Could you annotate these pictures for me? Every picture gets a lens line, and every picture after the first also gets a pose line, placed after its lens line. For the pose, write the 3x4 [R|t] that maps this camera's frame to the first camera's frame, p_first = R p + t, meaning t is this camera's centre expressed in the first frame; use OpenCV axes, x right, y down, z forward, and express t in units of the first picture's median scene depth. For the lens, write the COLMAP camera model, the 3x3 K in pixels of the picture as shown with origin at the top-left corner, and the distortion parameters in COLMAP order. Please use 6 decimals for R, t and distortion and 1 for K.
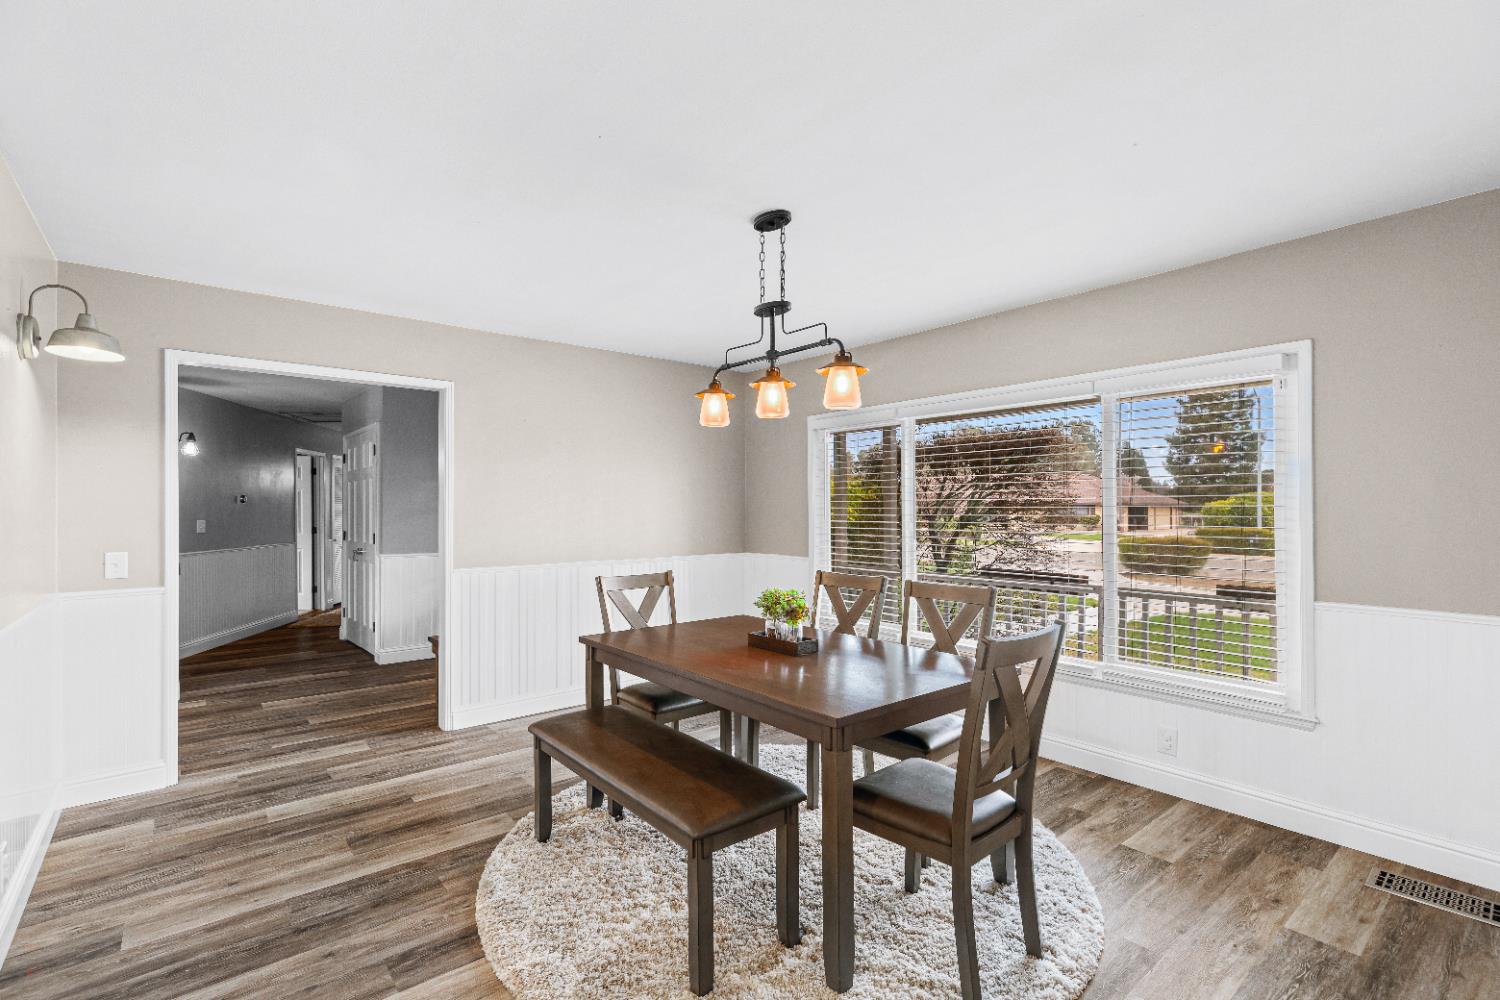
lens RADIAL K [[674.2, 0, 750.4], [0, 674.2, 507.8], [0, 0, 1]] dist [-0.002567, -0.000336]
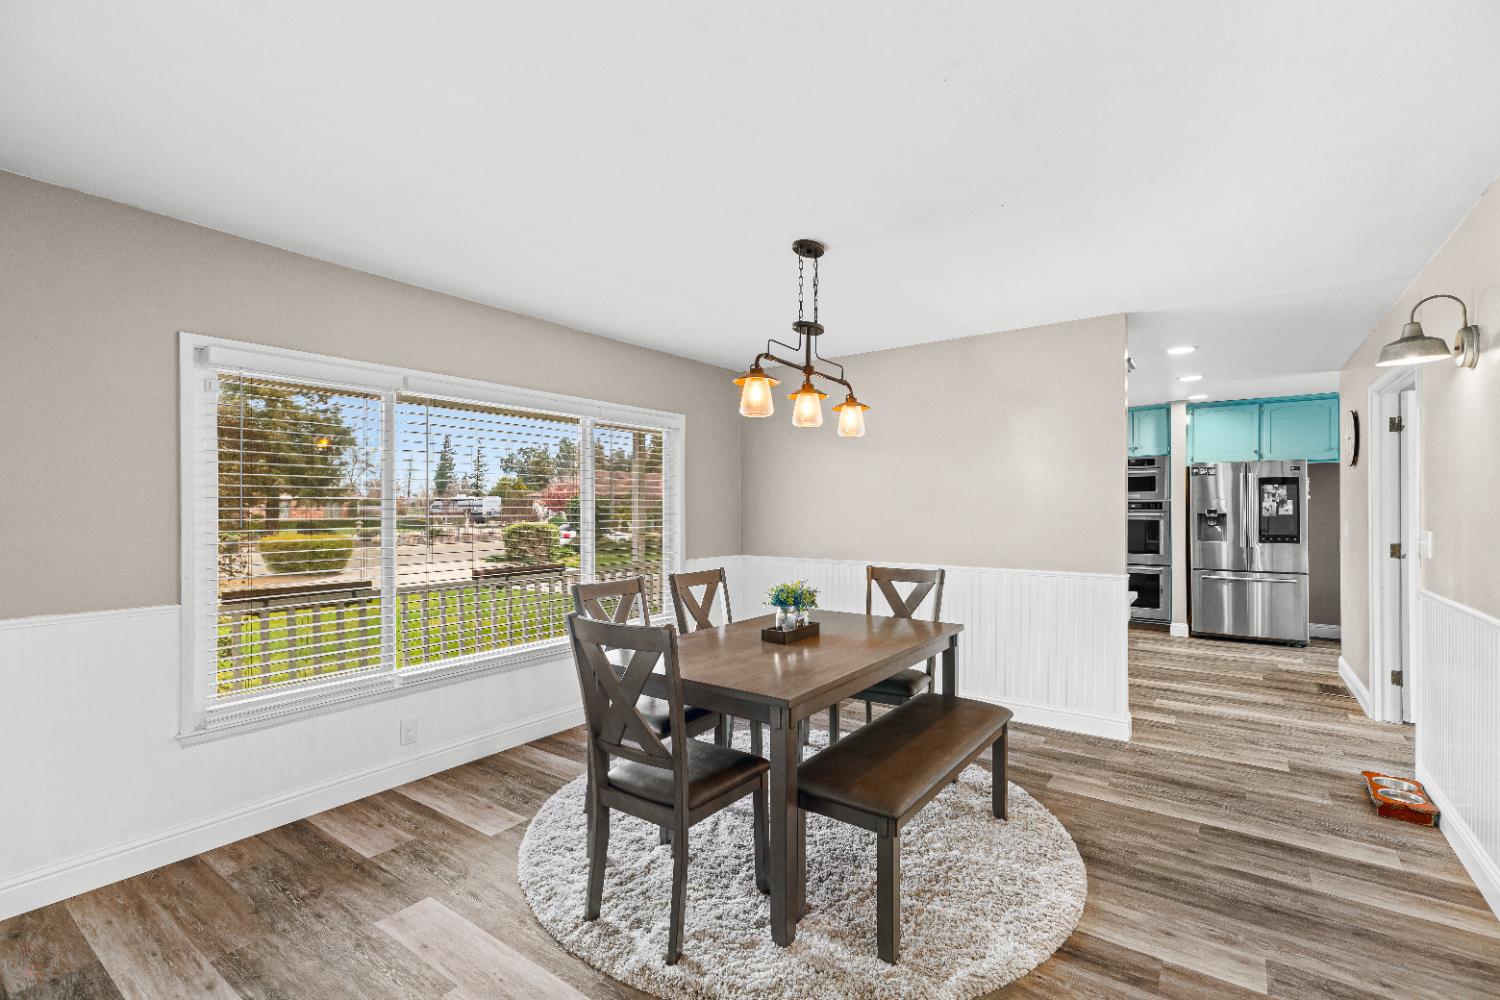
lens RADIAL K [[674.2, 0, 750.4], [0, 674.2, 507.8], [0, 0, 1]] dist [-0.002567, -0.000336]
pose [[-0.239478, 0.005708, 0.970885, -1.006820], [0.000236, 0.999983, -0.005821, 0.004573], [-0.970902, -0.001165, -0.239476, 1.351713]]
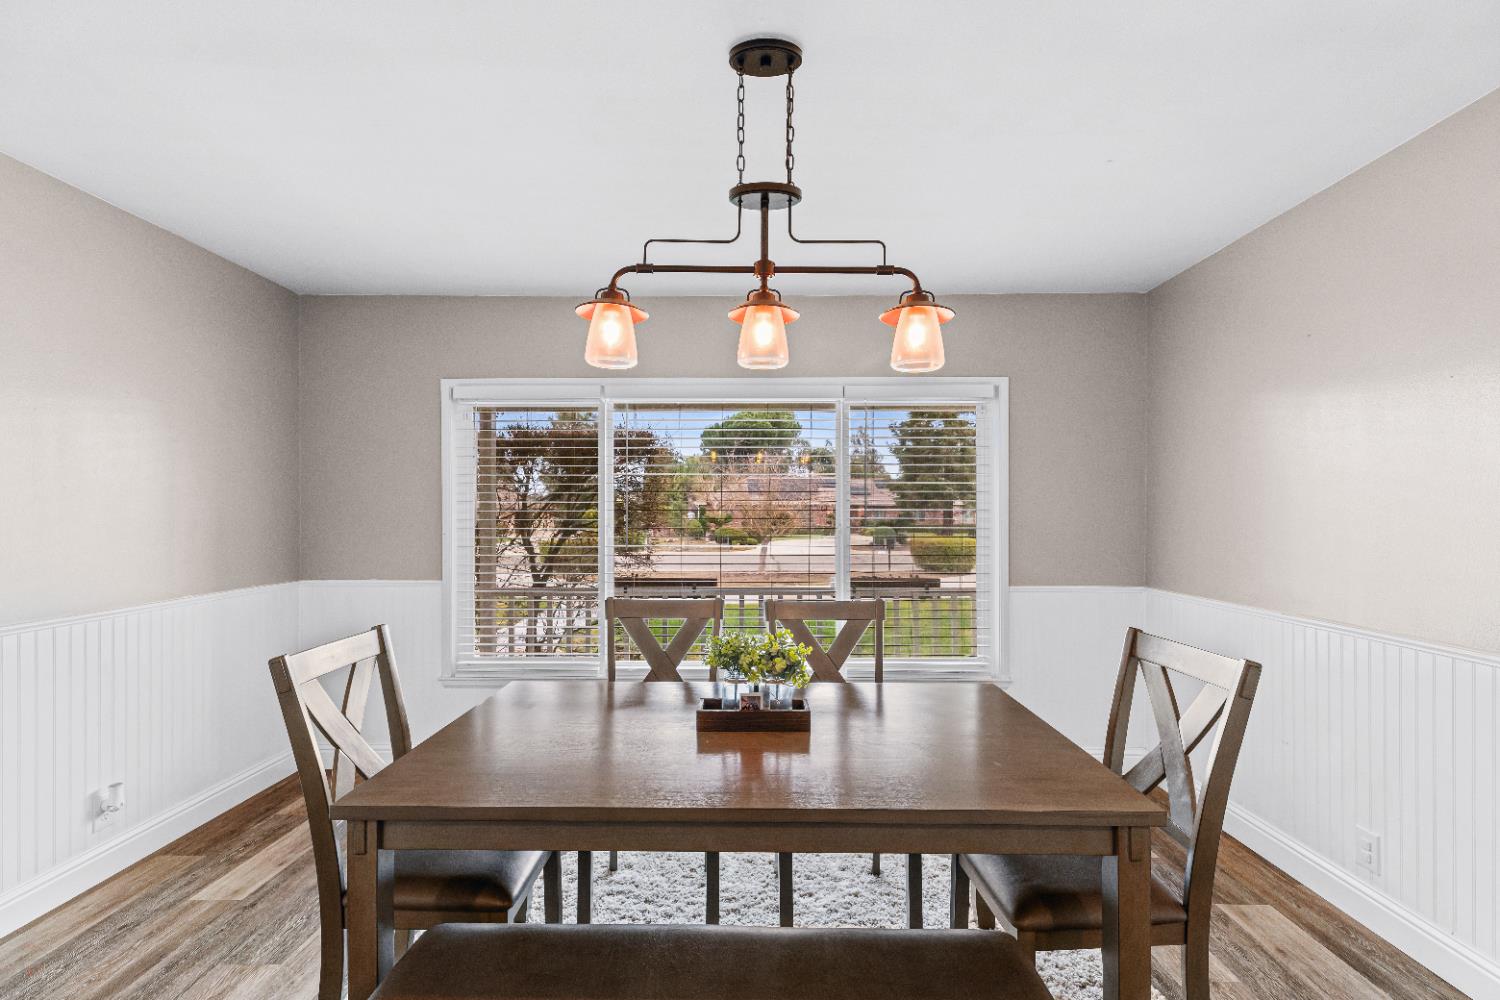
lens RADIAL K [[663.5, 0, 752.2], [0, 663.5, 511.1], [0, 0, 1]] dist [0.000828, 0.000018]
pose [[0.651722, 0.005065, 0.758441, -0.450149], [-0.003245, 0.999987, -0.003890, 0.005979], [-0.758451, 0.000074, 0.651730, 0.596850]]
